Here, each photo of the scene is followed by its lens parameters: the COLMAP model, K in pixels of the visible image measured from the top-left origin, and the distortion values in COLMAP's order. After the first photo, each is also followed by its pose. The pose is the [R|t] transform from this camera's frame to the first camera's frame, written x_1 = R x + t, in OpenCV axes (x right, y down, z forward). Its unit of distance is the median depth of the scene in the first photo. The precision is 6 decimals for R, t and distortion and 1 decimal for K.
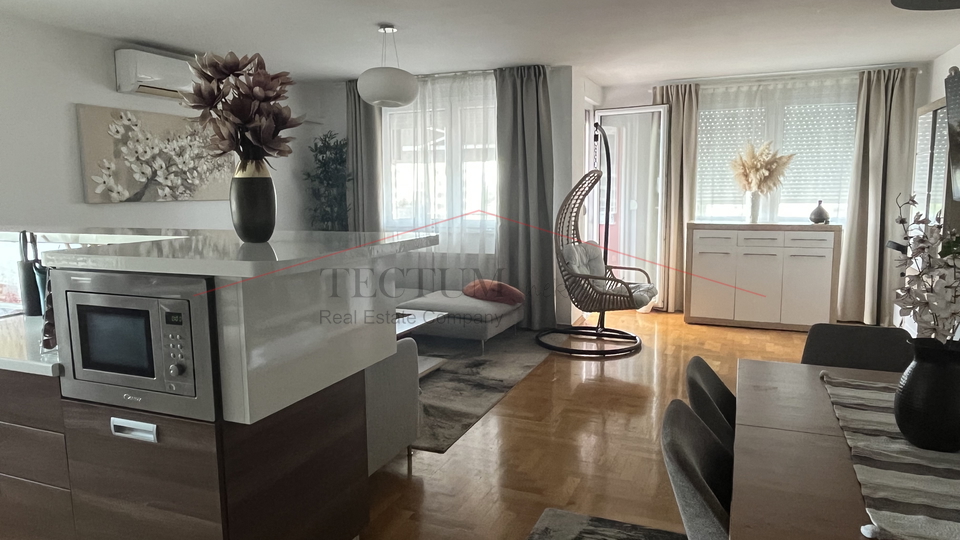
lens RADIAL K [[642.1, 0, 478.7], [0, 642.1, 268.9], [0, 0, 1]] dist [-0.005082, -0.005433]
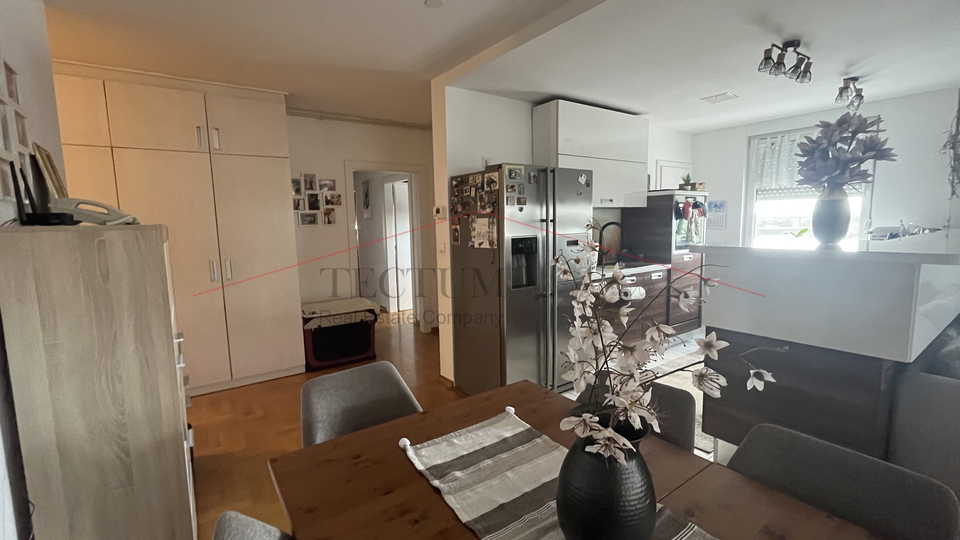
lens RADIAL K [[419.5, 0, 474.8], [0, 419.5, 269.4], [0, 0, 1]] dist [-0.001803, -0.000253]
pose [[-0.542838, 0.118359, -0.831455, 0.360651], [-0.080711, 0.978085, 0.191926, -0.041318], [0.835950, 0.171293, -0.521389, 0.332914]]
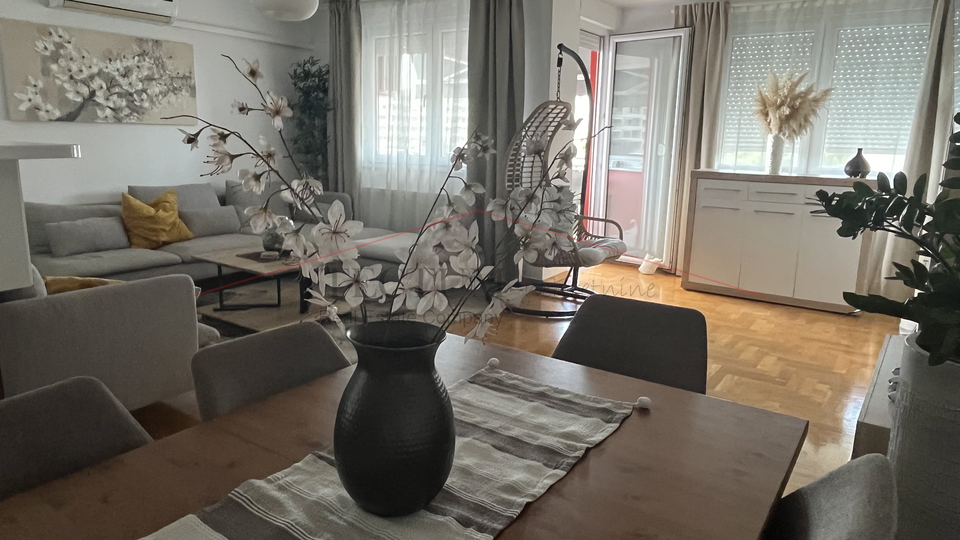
lens RADIAL K [[642.1, 0, 478.7], [0, 642.1, 268.9], [0, 0, 1]] dist [-0.005082, -0.005433]
pose [[0.977050, 0.073075, -0.200083, 0.274228], [-0.056986, 0.994748, 0.085028, 0.001513], [0.205245, -0.071674, 0.976083, 0.134880]]
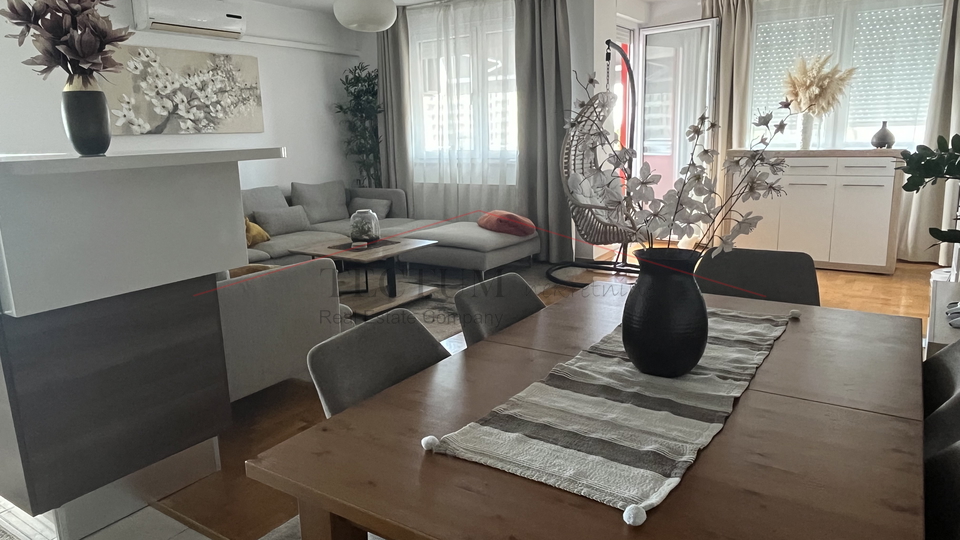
lens RADIAL K [[642.1, 0, 478.7], [0, 642.1, 268.9], [0, 0, 1]] dist [-0.005082, -0.005433]
pose [[0.979781, 0.023464, -0.198693, 0.195518], [-0.005539, 0.995899, 0.090298, 0.018927], [0.199997, -0.087372, 0.975893, 0.033563]]
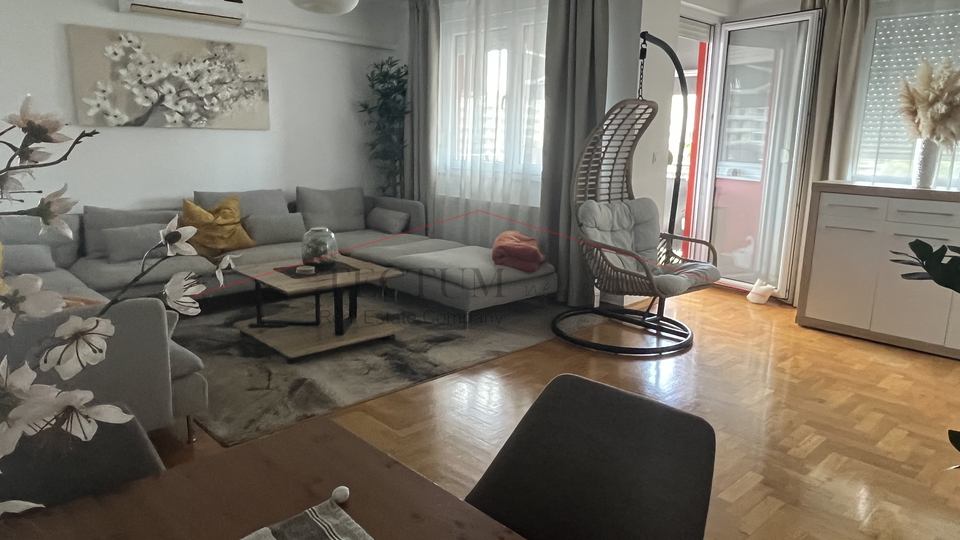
lens RADIAL K [[644.4, 0, 481.0], [0, 644.4, 267.8], [0, 0, 1]] dist [-0.001972, -0.005455]
pose [[0.915231, 0.107578, -0.388304, 0.330291], [-0.078154, 0.992794, 0.090839, -0.018260], [0.395278, -0.052791, 0.917043, 0.262905]]
